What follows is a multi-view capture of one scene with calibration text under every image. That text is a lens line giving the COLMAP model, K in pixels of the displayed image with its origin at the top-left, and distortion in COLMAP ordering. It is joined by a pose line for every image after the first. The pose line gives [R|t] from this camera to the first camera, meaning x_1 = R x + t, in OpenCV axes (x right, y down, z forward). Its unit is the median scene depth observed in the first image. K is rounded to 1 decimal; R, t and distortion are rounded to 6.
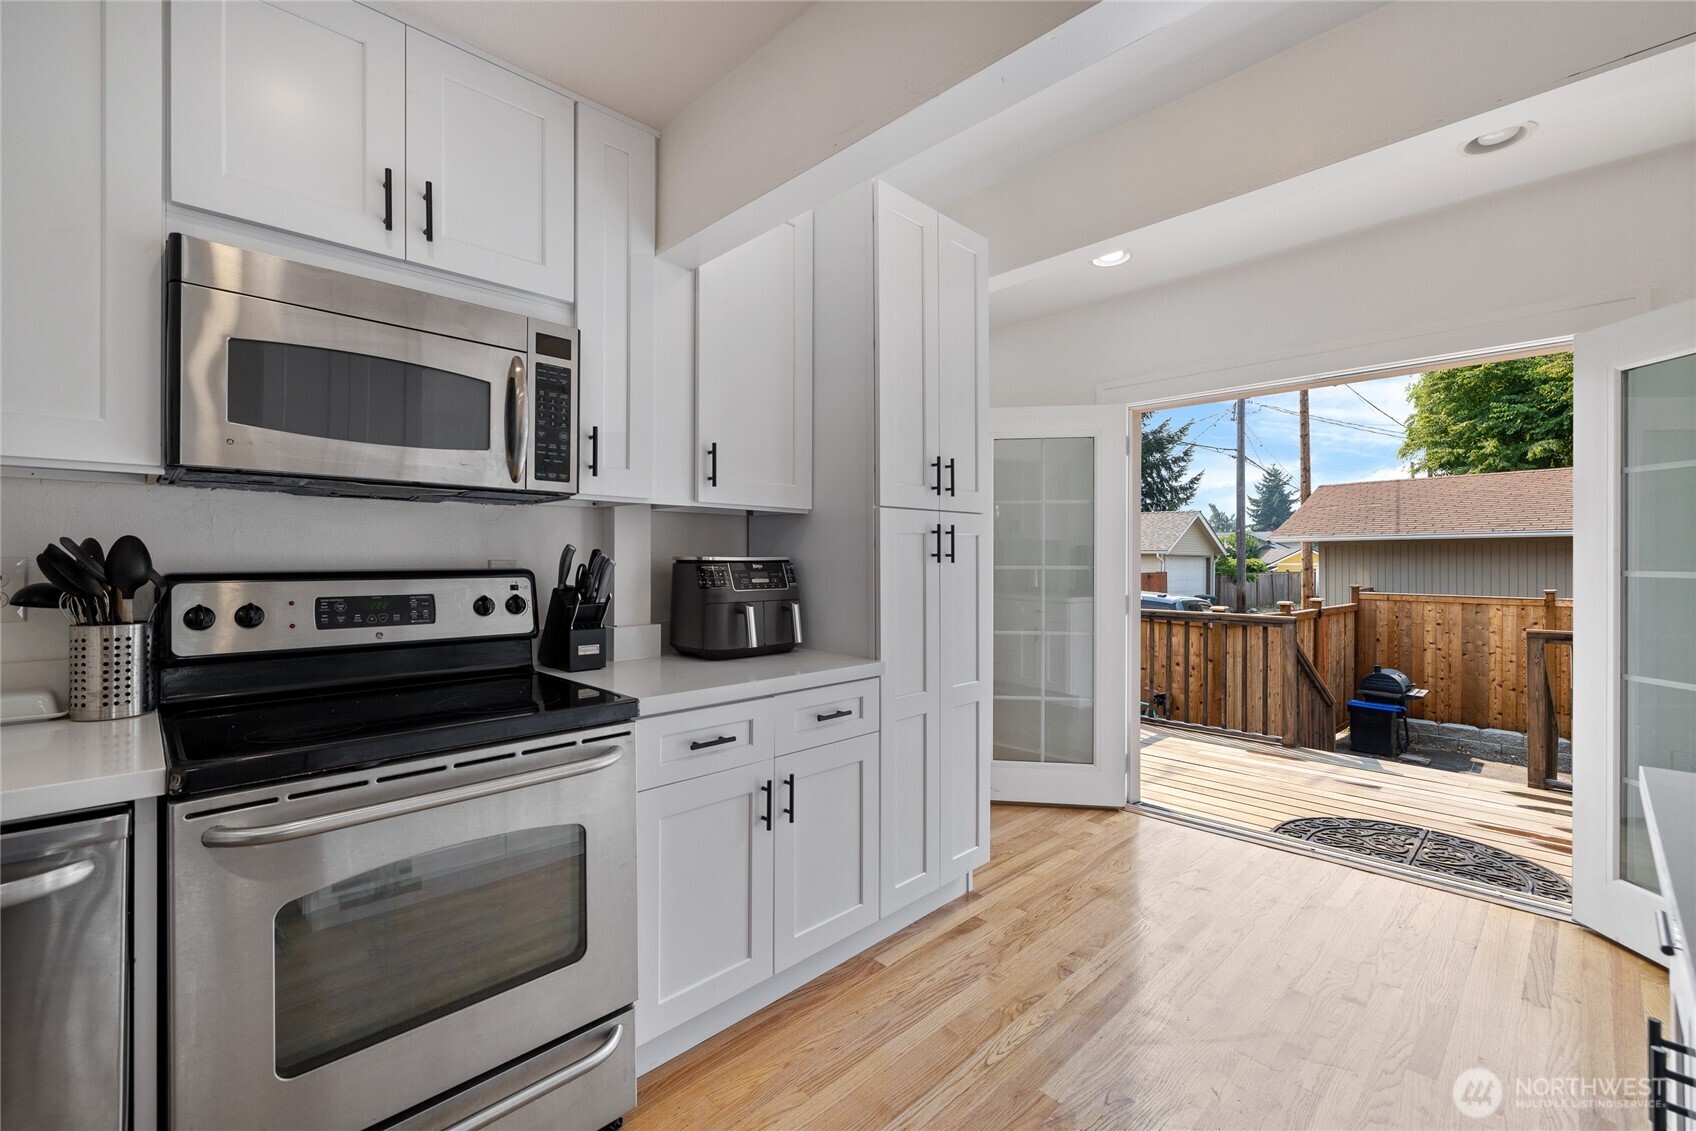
lens RADIAL K [[726.4, 0, 825.7], [0, 726.4, 561.1], [0, 0, 1]] dist [0.007835, 0.000041]
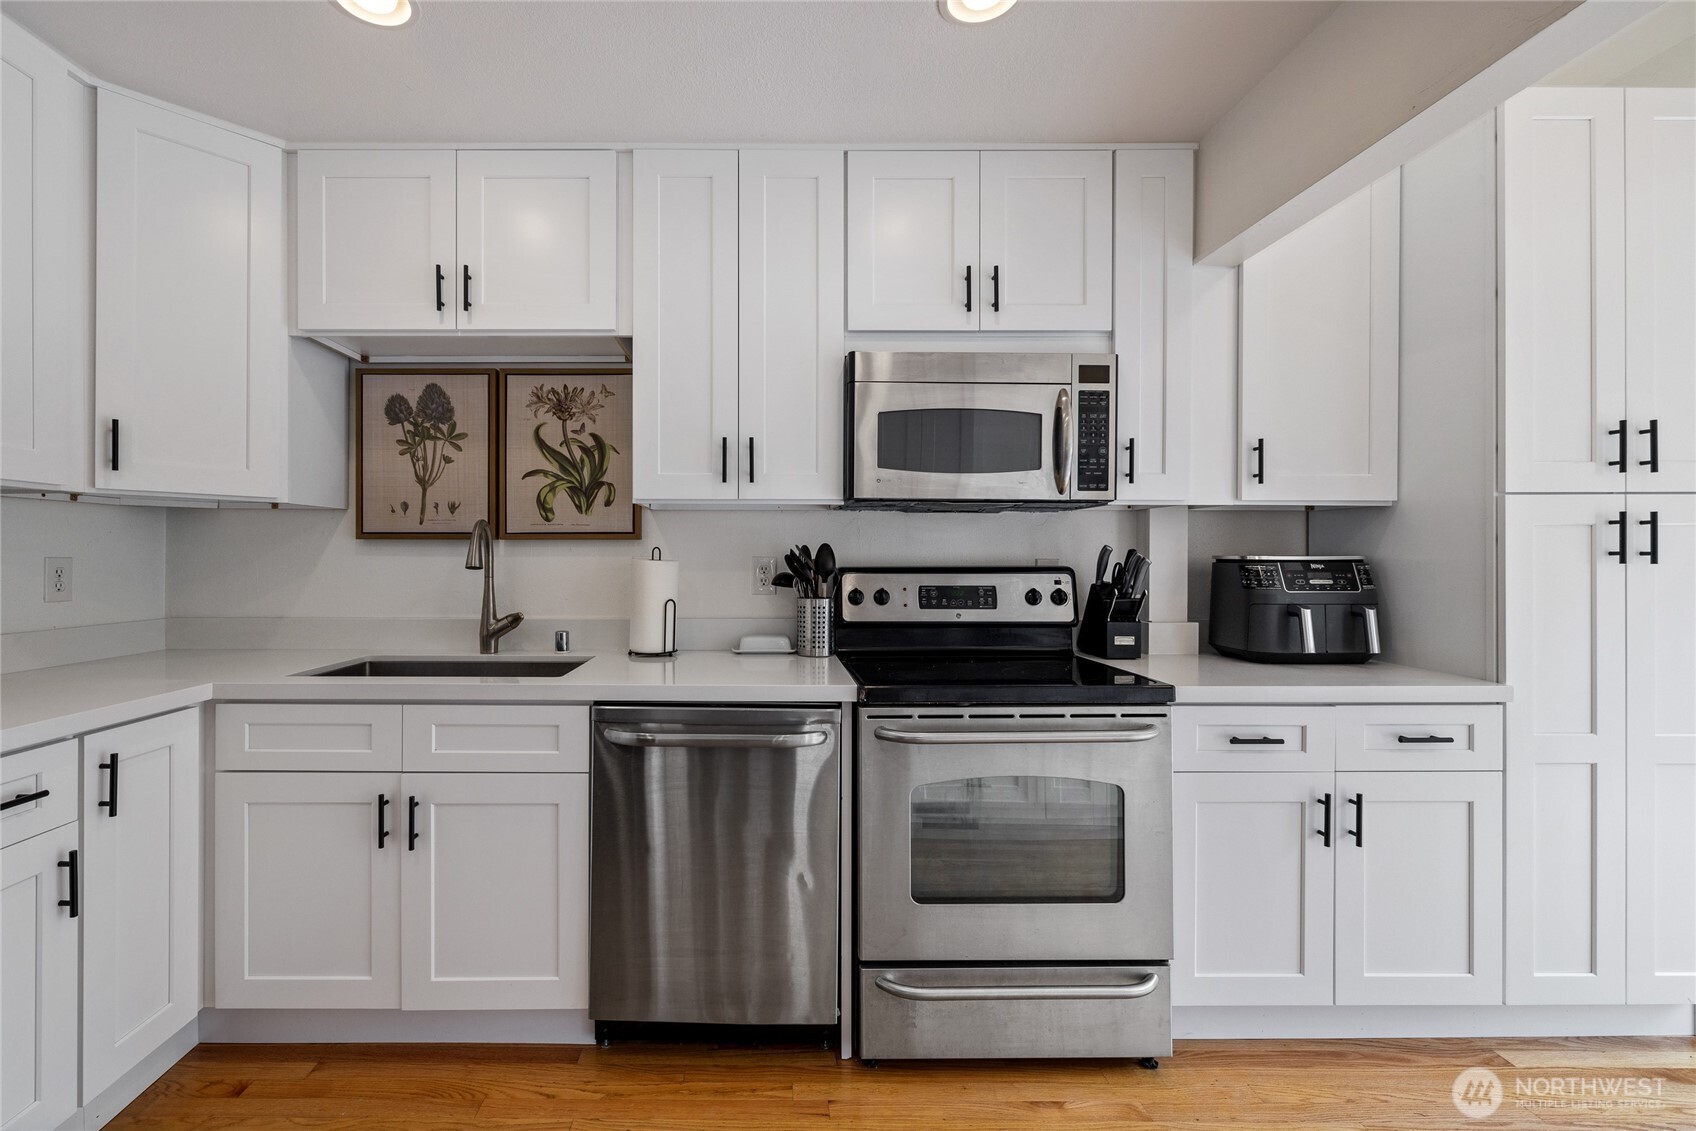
lens RADIAL K [[734.0, 0, 770.7], [0, 734.0, 558.8], [0, 0, 1]] dist [-0.000715, 0.000305]
pose [[0.728435, 0.001637, -0.685113, 0.047621], [-0.002641, 0.999996, -0.000419, 0.000000], [0.685110, 0.002115, 0.728437, -0.187444]]
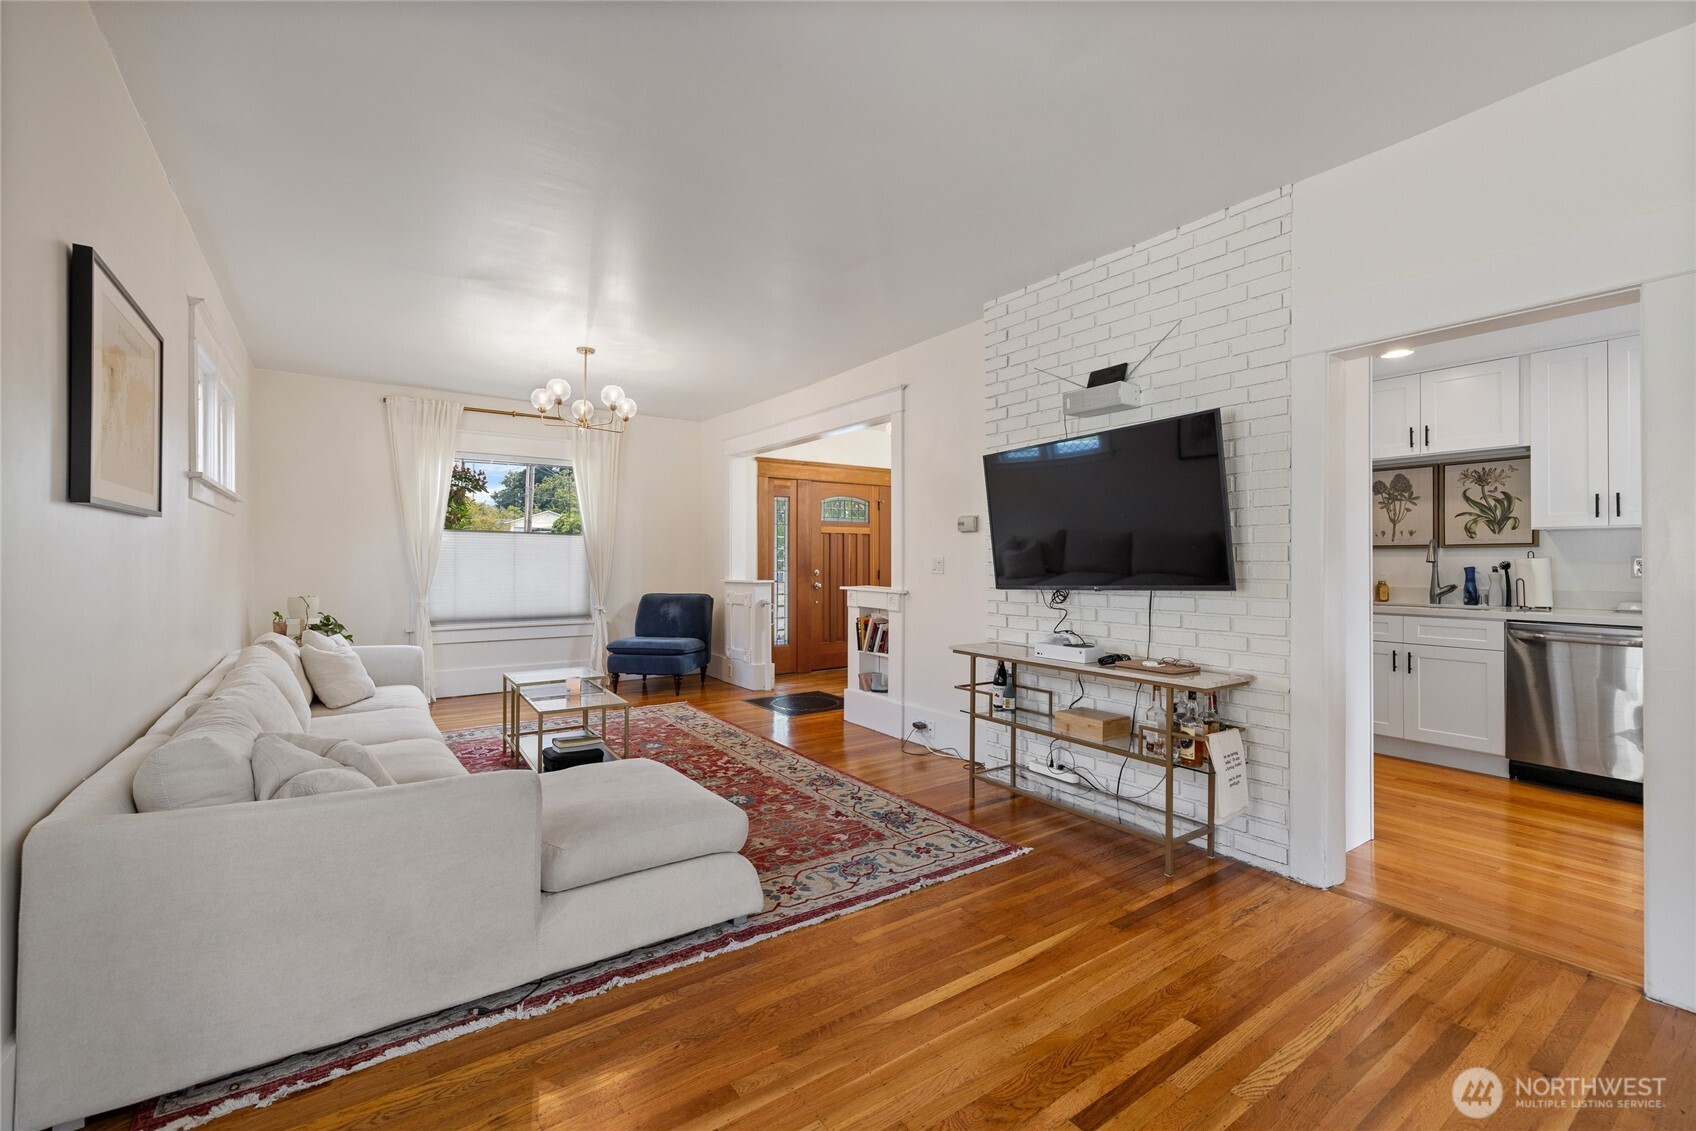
lens RADIAL K [[711.7, 0, 824.6], [0, 711.7, 556.1], [0, 0, 1]] dist [-0.000638, 0.000309]
pose [[-0.164055, -0.004648, -0.986440, 1.634829], [-0.000451, 0.999989, -0.004637, 0.007382], [0.986451, -0.000315, -0.164055, -1.296681]]
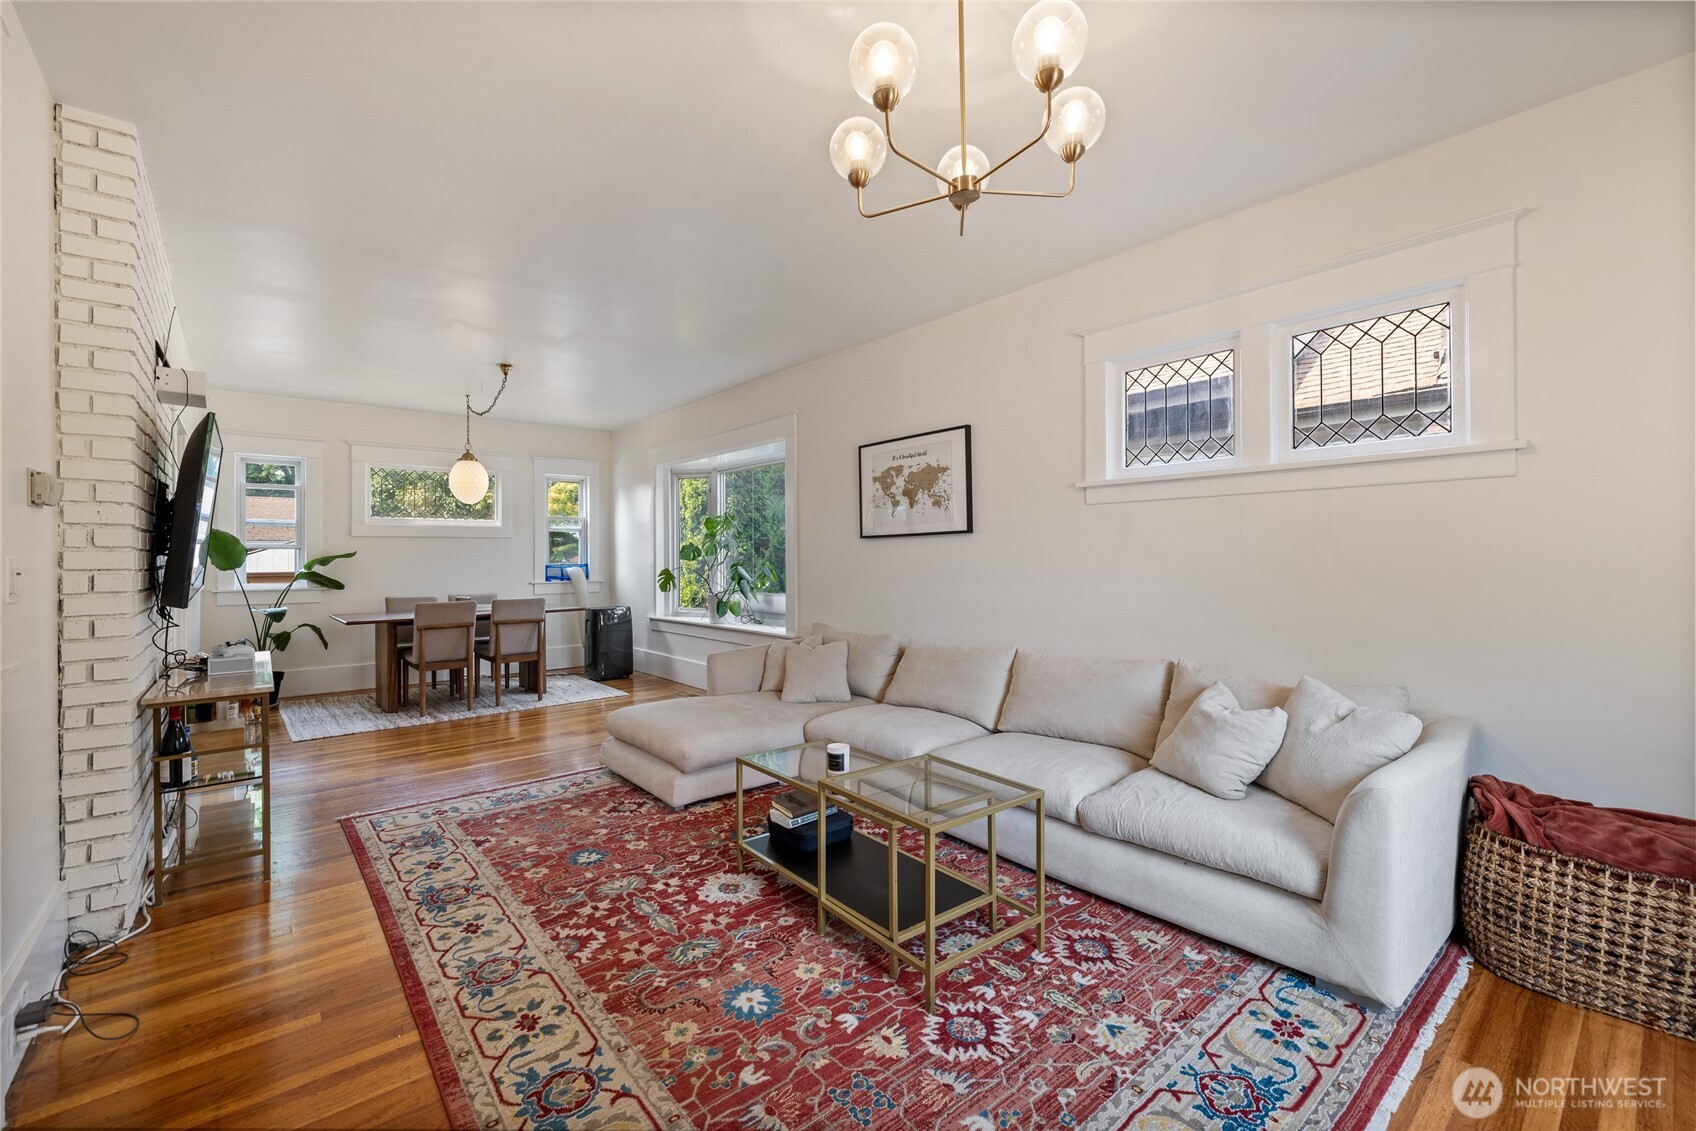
lens RADIAL K [[706.1, 0, 823.1], [0, 706.1, 549.4], [0, 0, 1]] dist [-0.000222, 0.000013]
pose [[0.076633, 0.010901, 0.997000, -1.728803], [0.006900, 0.999910, -0.011463, 0.004455], [-0.997035, 0.007758, 0.076551, -2.475248]]
